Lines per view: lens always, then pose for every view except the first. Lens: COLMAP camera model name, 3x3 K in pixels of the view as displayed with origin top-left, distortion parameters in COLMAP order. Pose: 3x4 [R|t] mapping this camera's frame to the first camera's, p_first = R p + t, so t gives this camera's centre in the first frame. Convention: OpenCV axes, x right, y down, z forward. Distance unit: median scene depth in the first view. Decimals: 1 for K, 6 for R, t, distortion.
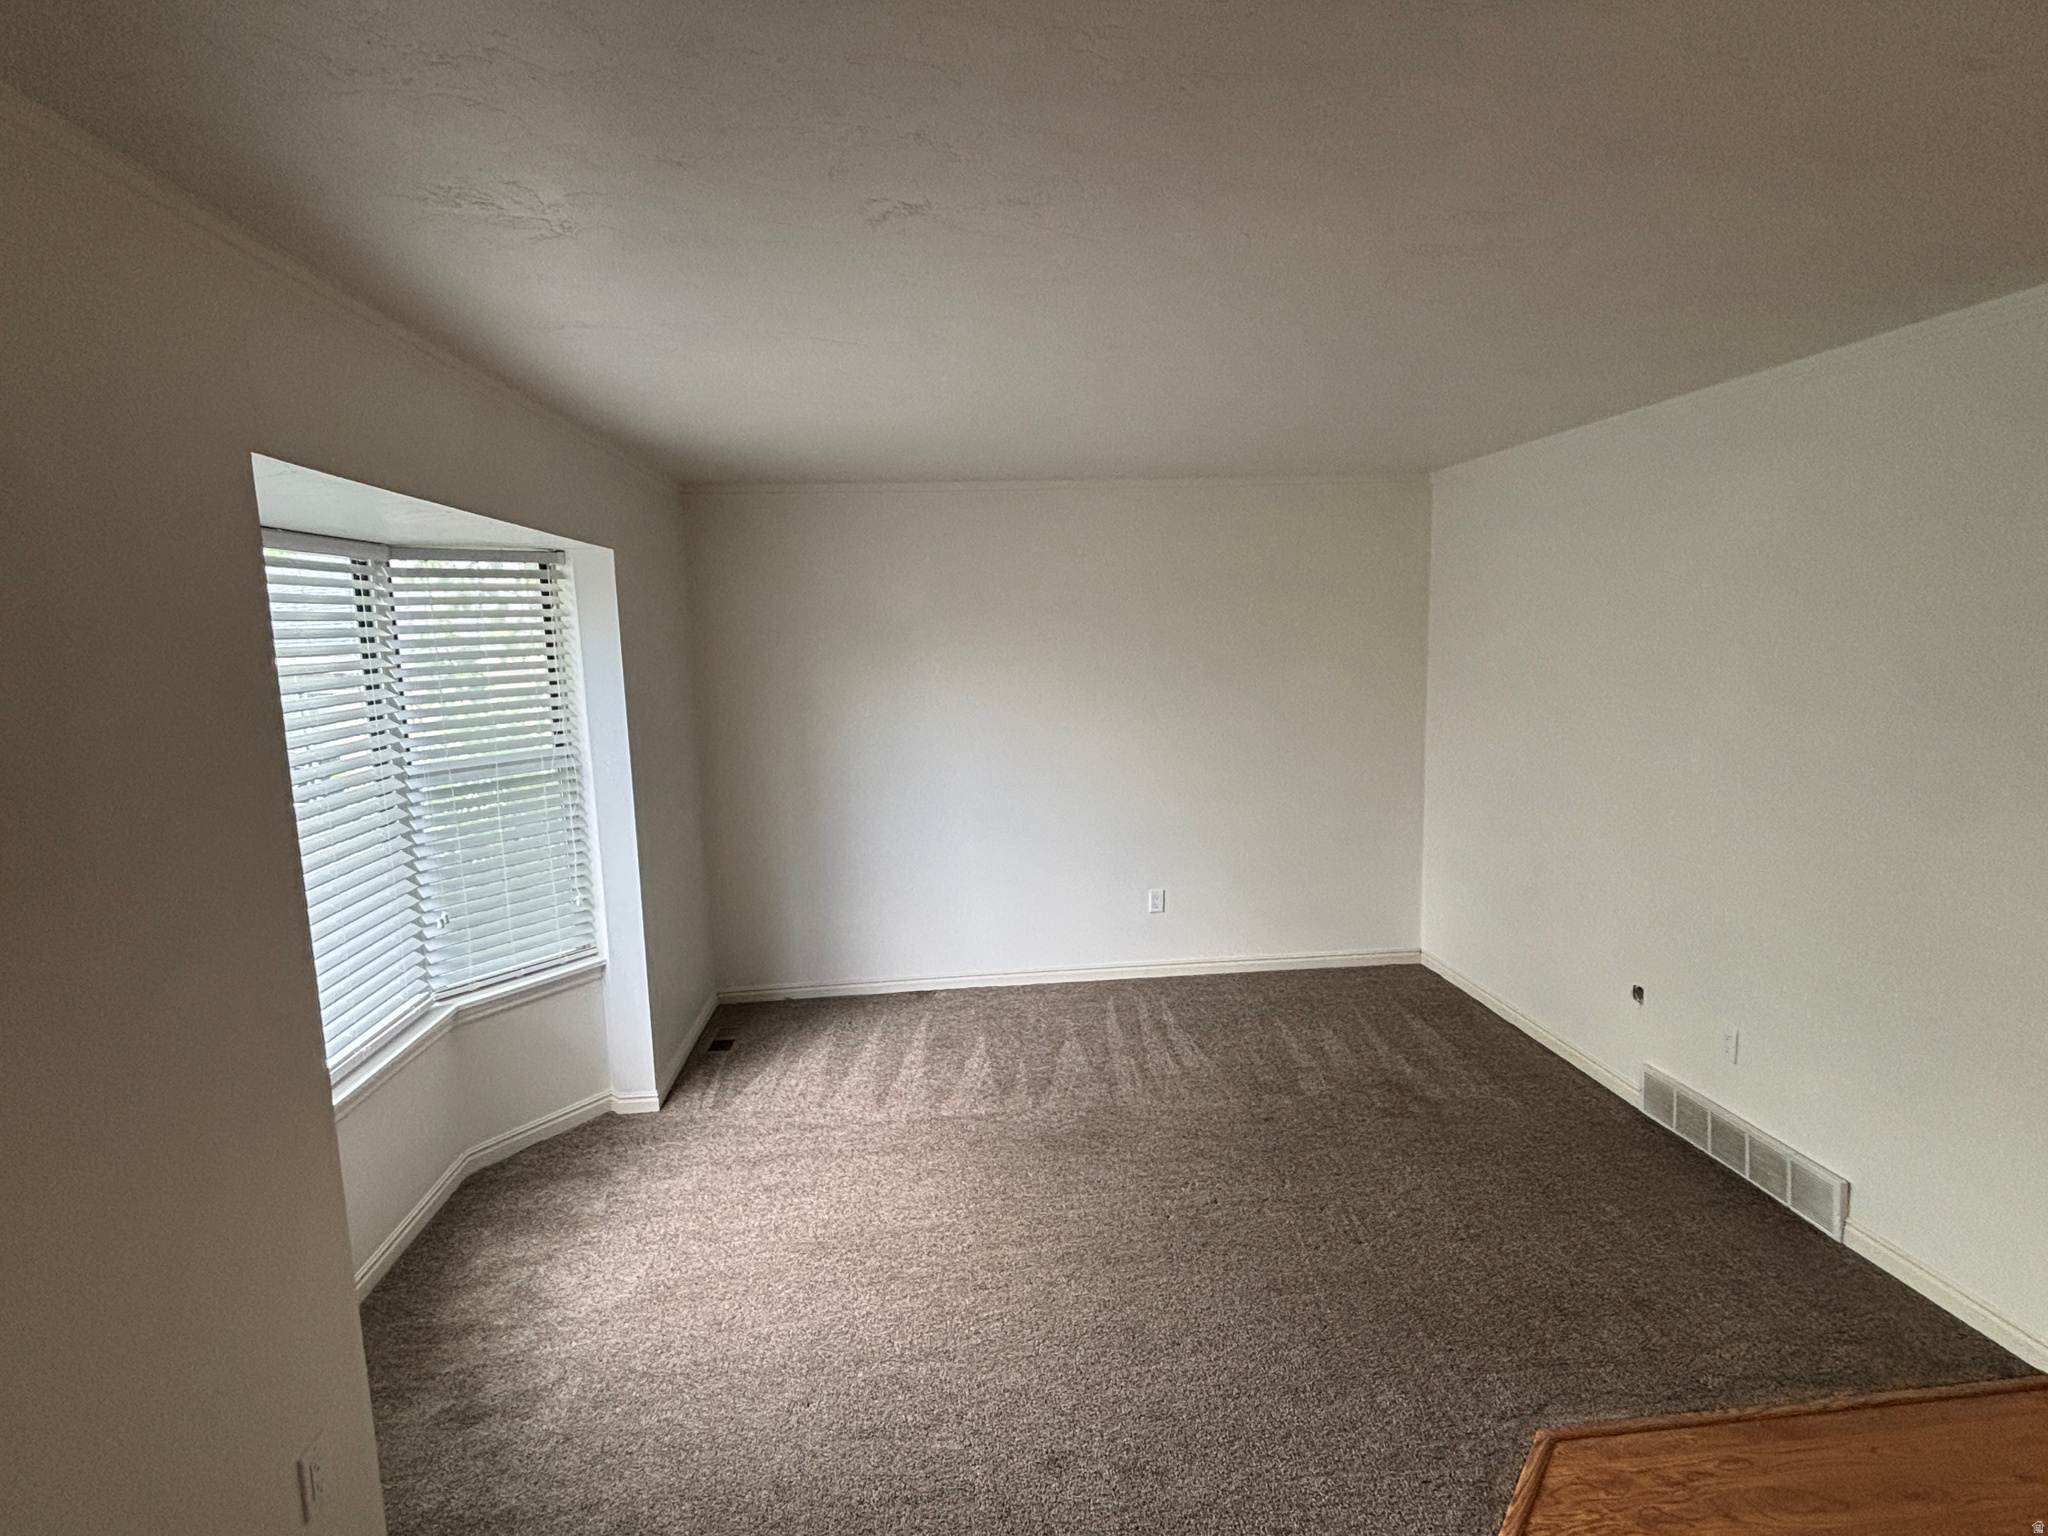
lens RADIAL K [[1019.3, 0, 1024.0], [0, 1019.3, 768.0], [0, 0, 1]] dist [0.006737, -0.000230]
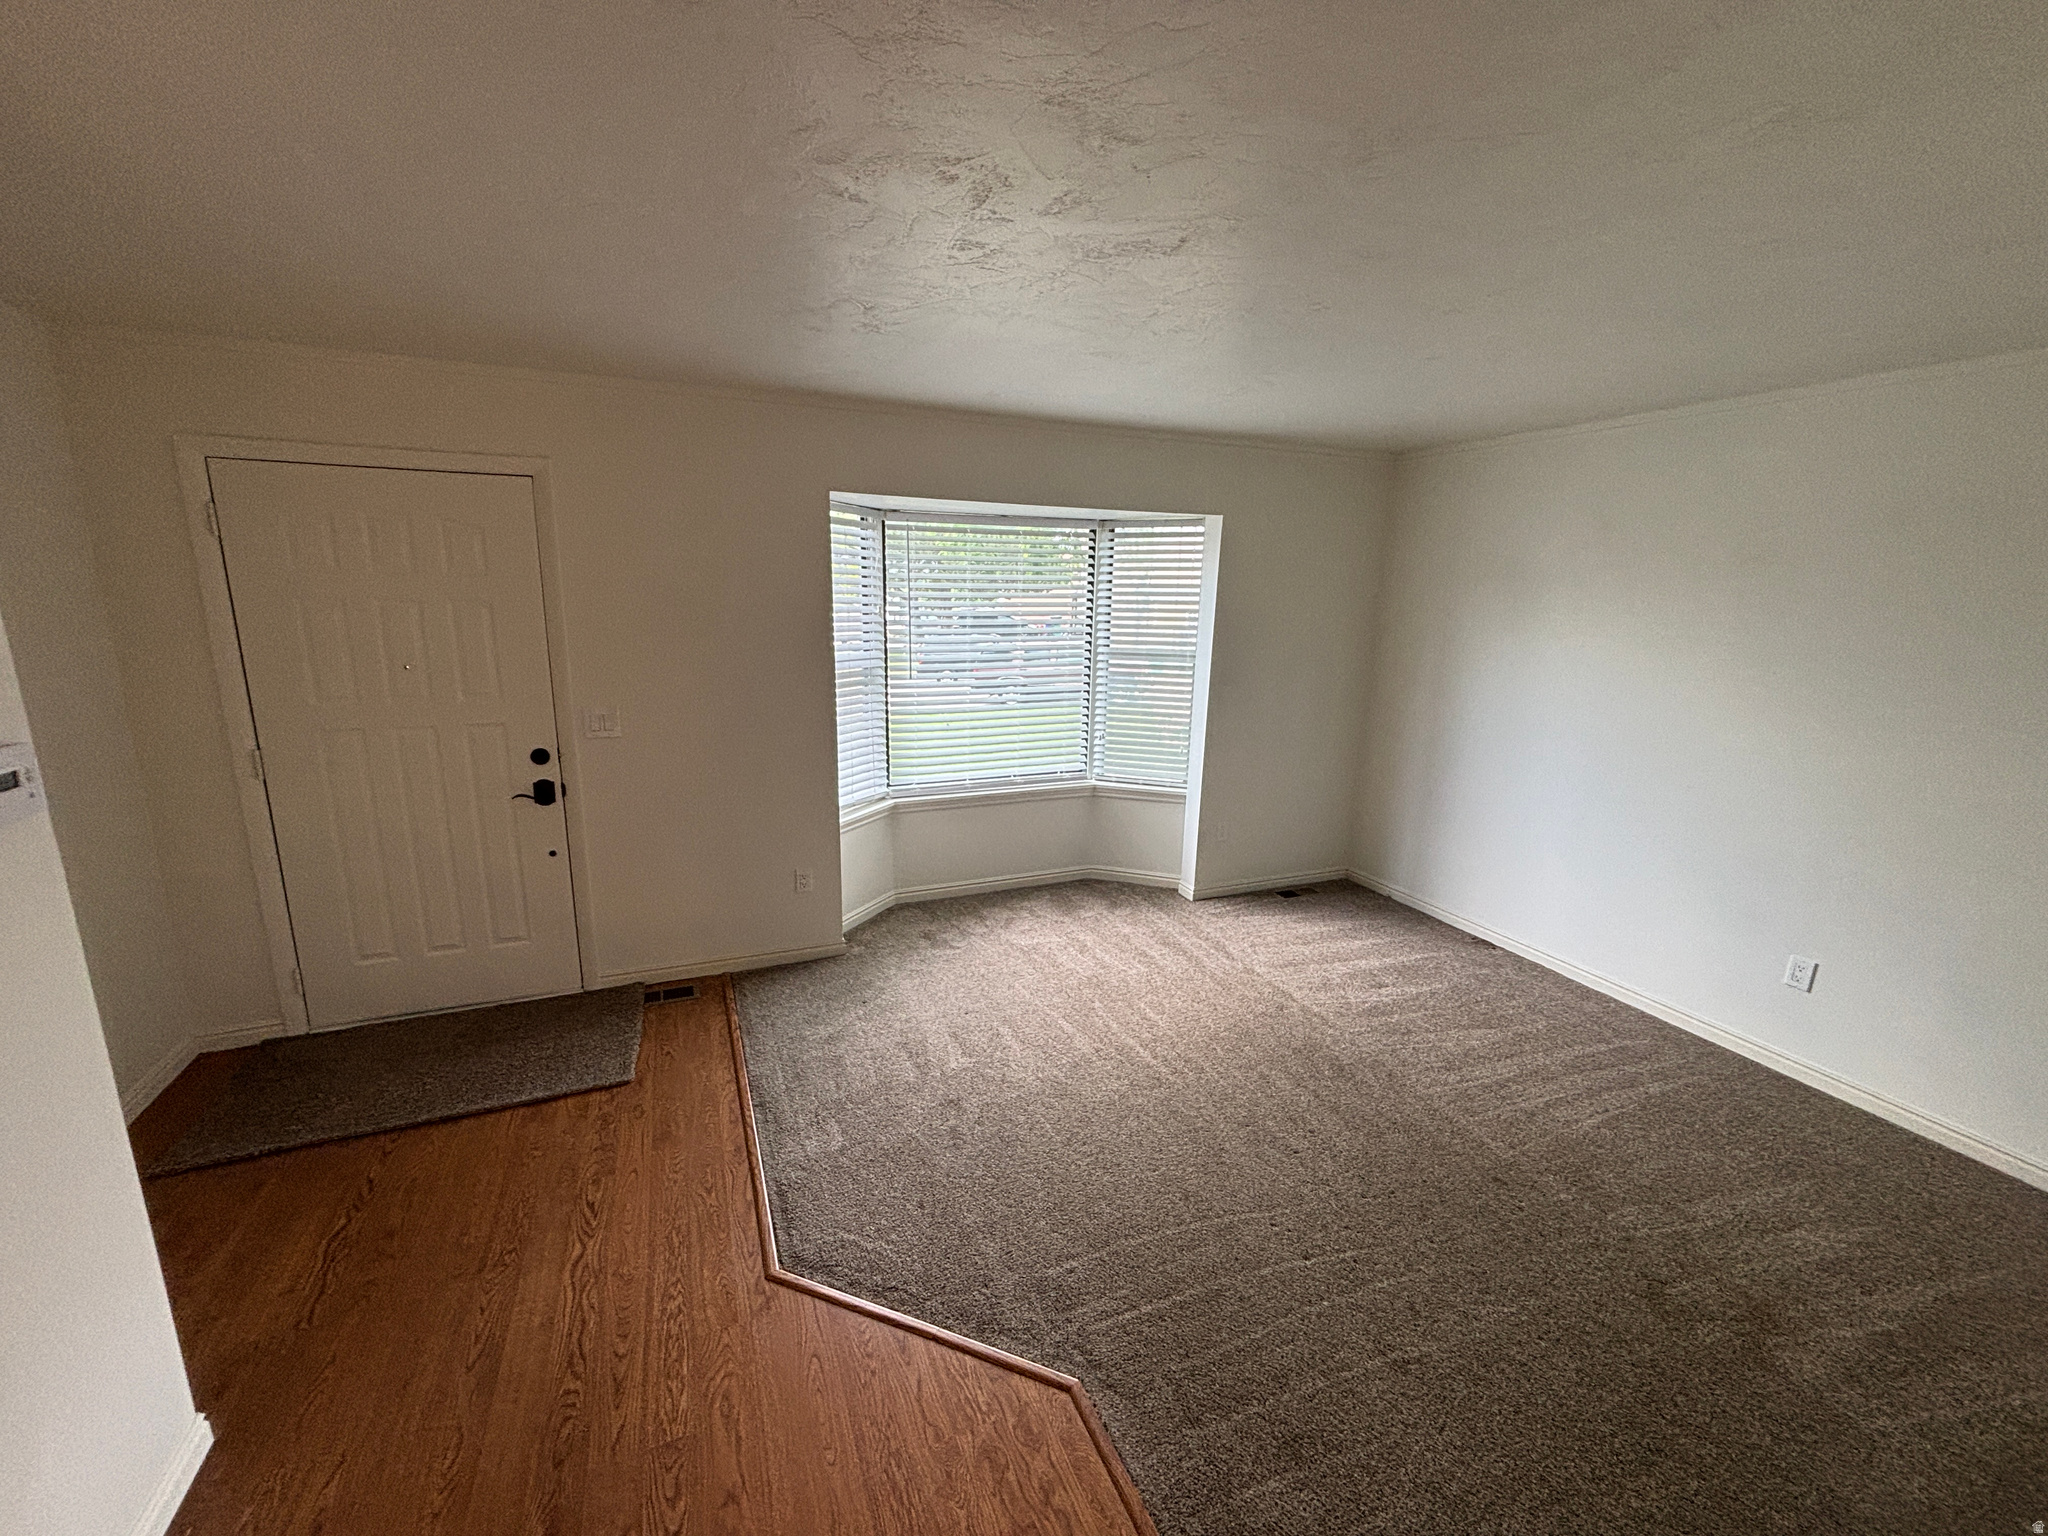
lens RADIAL K [[821.0, 0, 1021.7], [0, 821.0, 764.9], [0, 0, 1]] dist [-0.000845, 0.000763]
pose [[0.295602, 0.240253, -0.924607, 0.637792], [-0.158540, 0.966776, 0.200524, -0.057838], [0.942064, 0.087311, 0.323871, 0.366653]]
